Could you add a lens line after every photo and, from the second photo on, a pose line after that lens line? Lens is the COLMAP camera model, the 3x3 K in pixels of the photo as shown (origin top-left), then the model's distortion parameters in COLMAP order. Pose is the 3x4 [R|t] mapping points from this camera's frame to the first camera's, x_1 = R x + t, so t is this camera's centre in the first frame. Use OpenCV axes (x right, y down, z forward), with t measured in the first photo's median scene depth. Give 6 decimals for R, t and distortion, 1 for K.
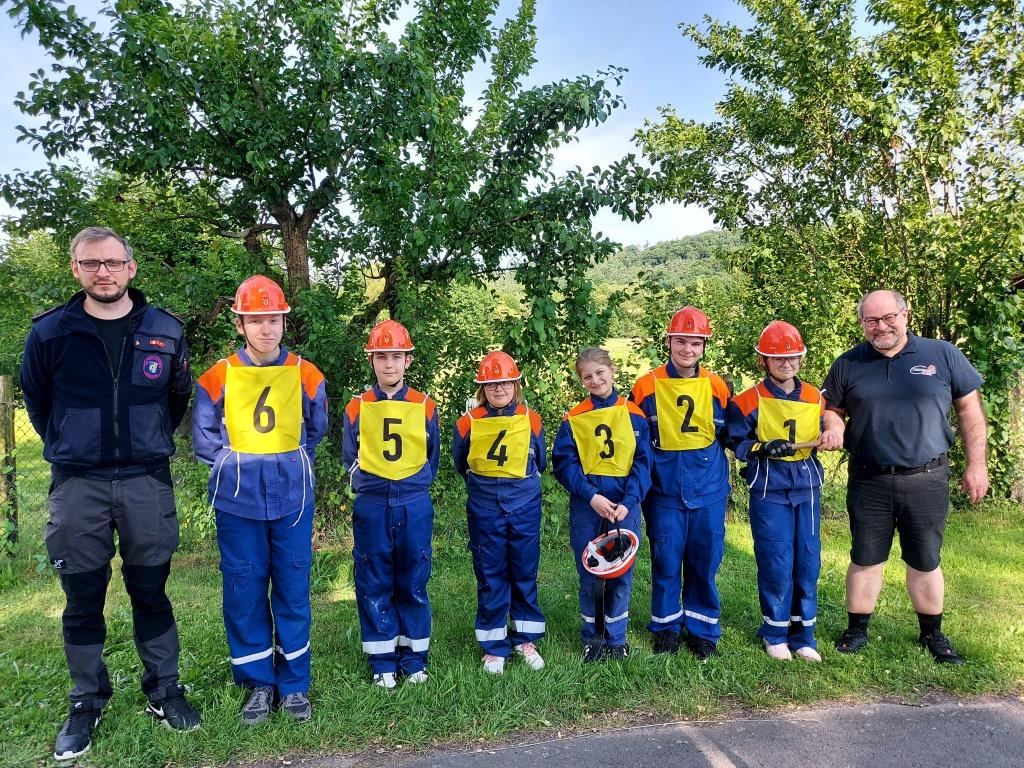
lens RADIAL K [[777.3, 0, 507.7], [0, 777.3, 374.1], [0, 0, 1]] dist [0.065199, -0.035787]
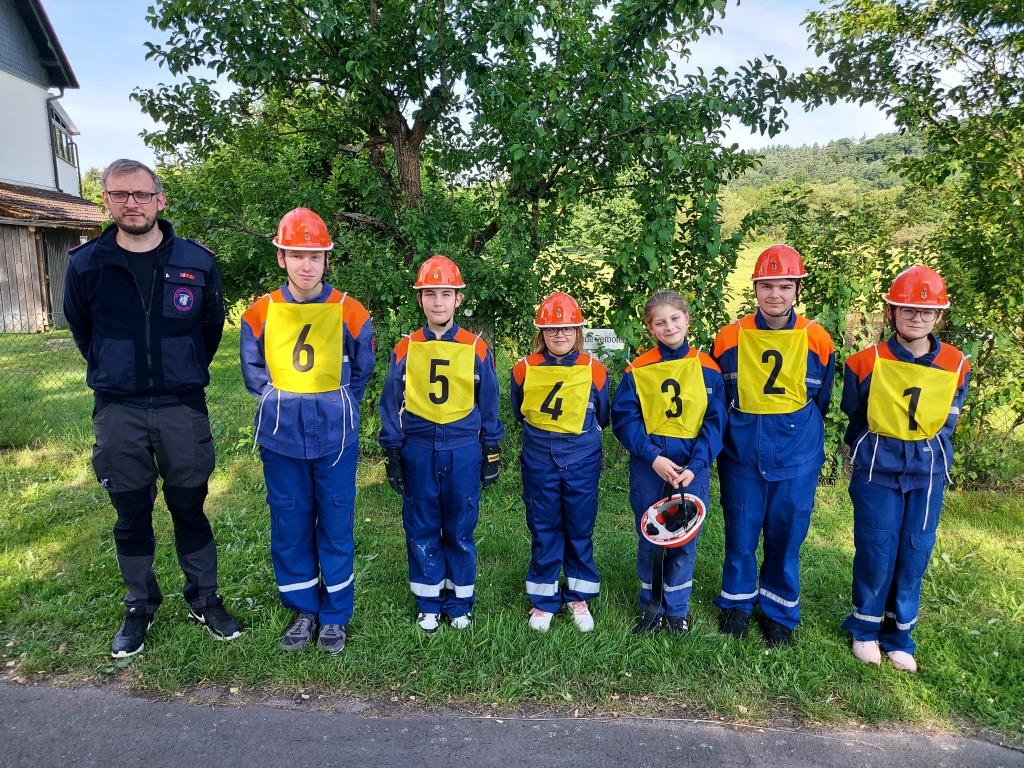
lens RADIAL K [[777.3, 0, 507.7], [0, 777.3, 374.1], [0, 0, 1]] dist [0.065199, -0.035787]
pose [[0.970385, 0.063700, -0.233012, 0.146487], [-0.034257, 0.991145, 0.128290, -0.047648], [0.239121, -0.116508, 0.963975, 0.104291]]
